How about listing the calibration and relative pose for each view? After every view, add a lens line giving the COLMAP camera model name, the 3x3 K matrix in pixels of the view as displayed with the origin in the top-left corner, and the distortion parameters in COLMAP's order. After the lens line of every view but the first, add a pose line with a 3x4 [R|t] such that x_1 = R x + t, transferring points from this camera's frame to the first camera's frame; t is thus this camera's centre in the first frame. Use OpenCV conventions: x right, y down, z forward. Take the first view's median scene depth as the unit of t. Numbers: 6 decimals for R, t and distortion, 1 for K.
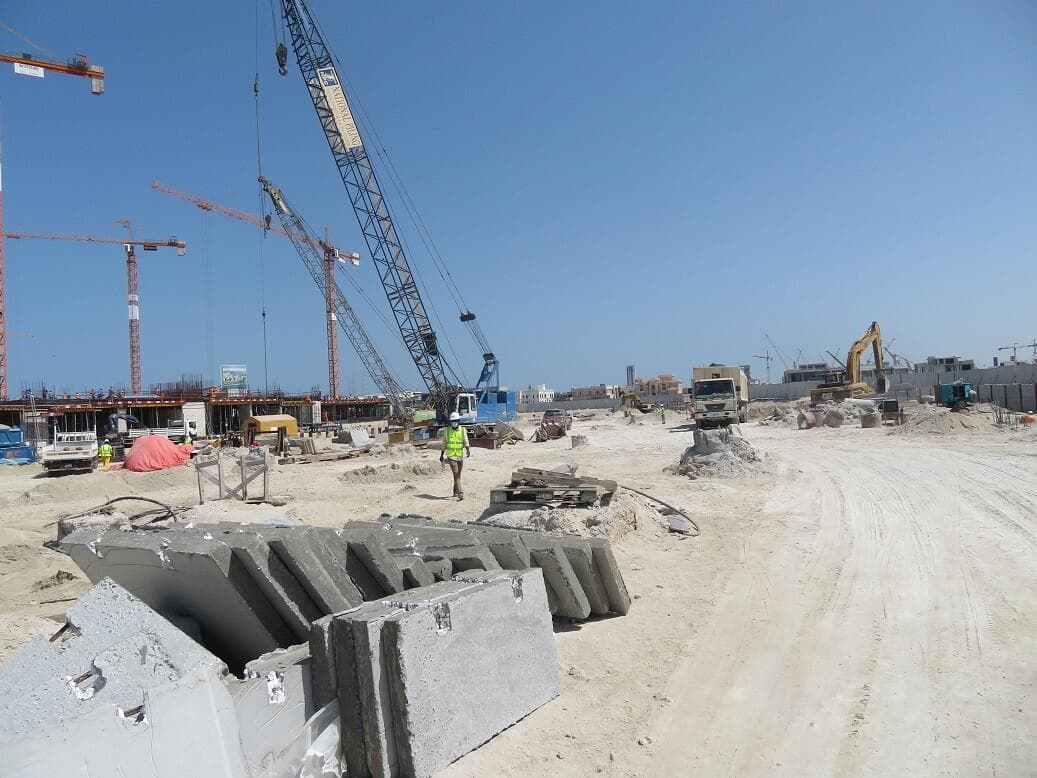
lens RADIAL K [[740.3, 0, 523.9], [0, 740.3, 391.7], [0, 0, 1]] dist [-0.027427, 0.018298]
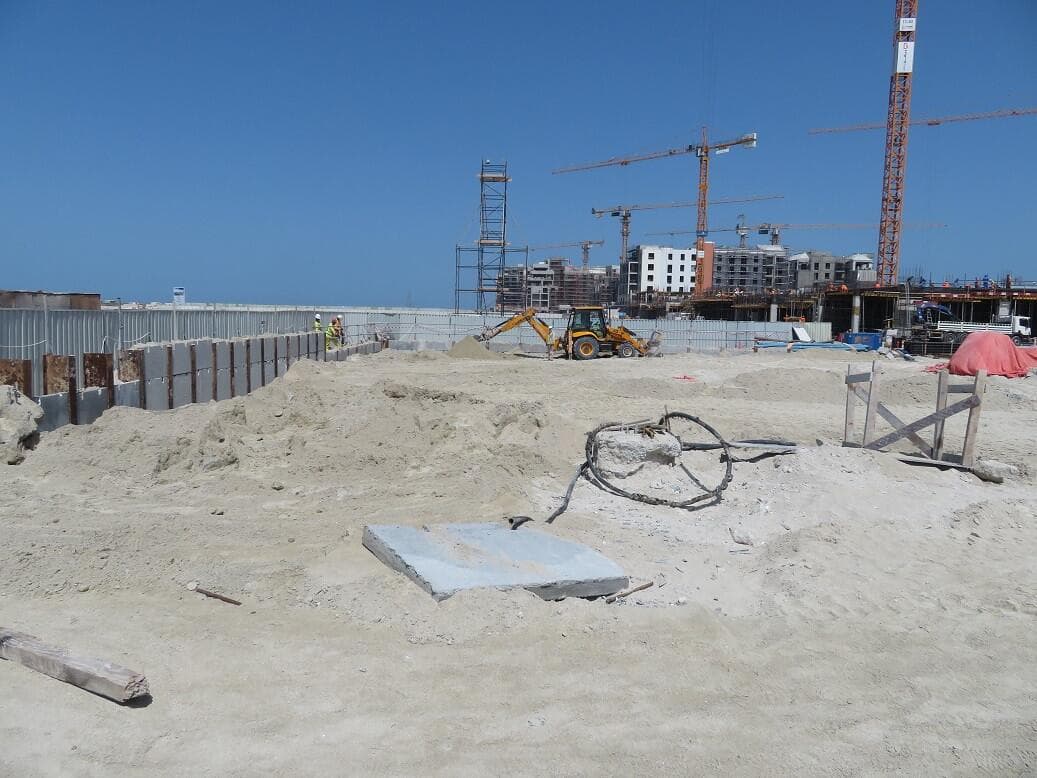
lens RADIAL K [[740.3, 0, 511.8], [0, 740.3, 389.1], [0, 0, 1]] dist [-0.027427, 0.018298]
pose [[0.432101, 0.150673, -0.889149, -0.012891], [-0.023205, 0.987475, 0.156058, 0.007151], [0.901527, -0.046800, 0.430185, 0.145779]]
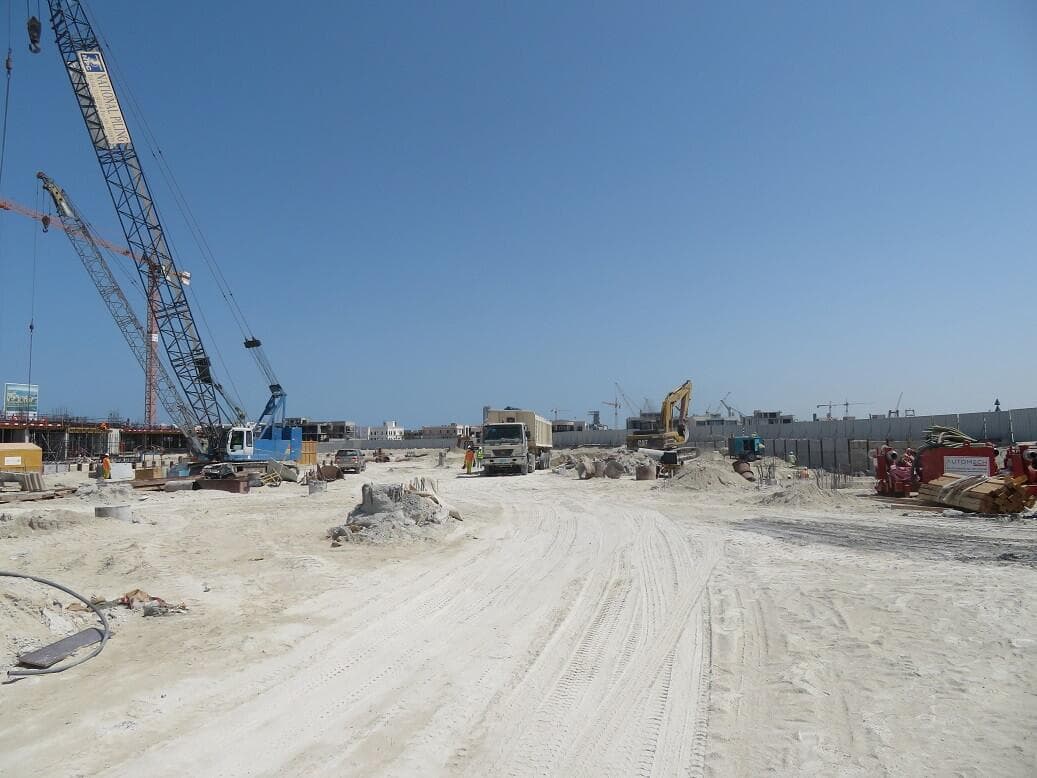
lens RADIAL K [[740.3, 0, 526.8], [0, 740.3, 383.5], [0, 0, 1]] dist [-0.027427, 0.018298]
pose [[0.980021, 0.052015, 0.191969, 0.081794], [-0.039684, 0.996927, -0.067534, -0.003574], [-0.194892, 0.058566, 0.979075, 0.050682]]
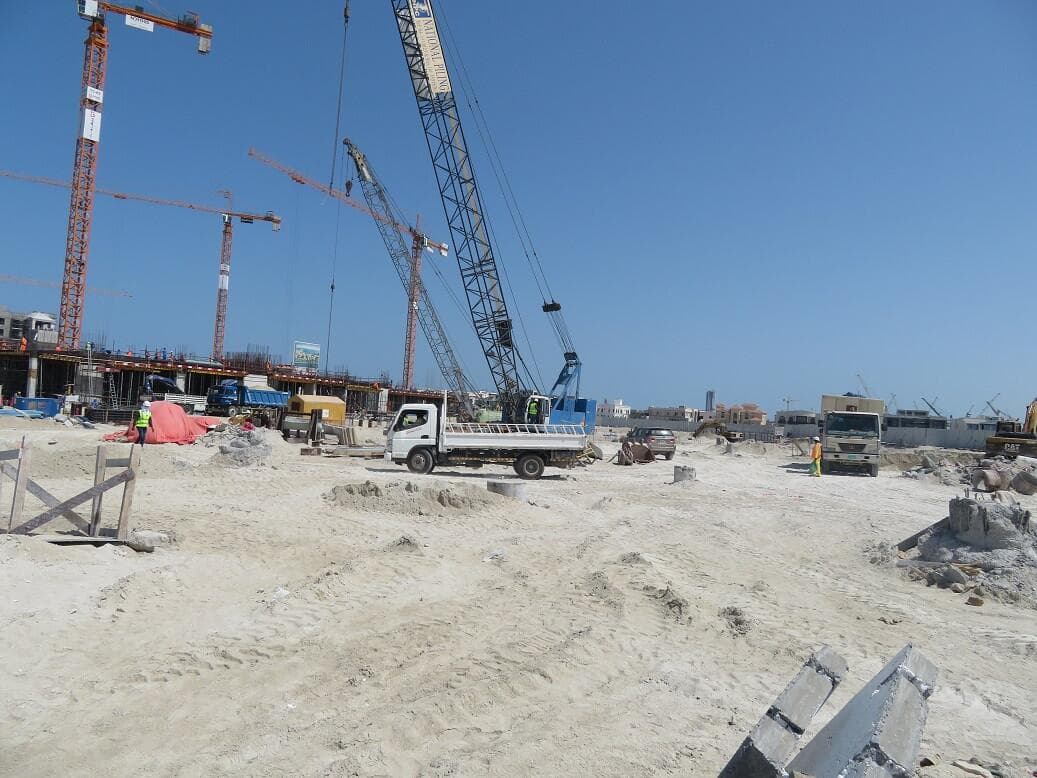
lens RADIAL K [[740.3, 0, 526.0], [0, 740.3, 387.2], [0, 0, 1]] dist [-0.027427, 0.018298]
pose [[0.988680, 0.111720, -0.100156, -0.009172], [-0.113549, 0.993451, -0.012736, 0.005084], [0.098077, 0.023965, 0.994890, 0.148941]]
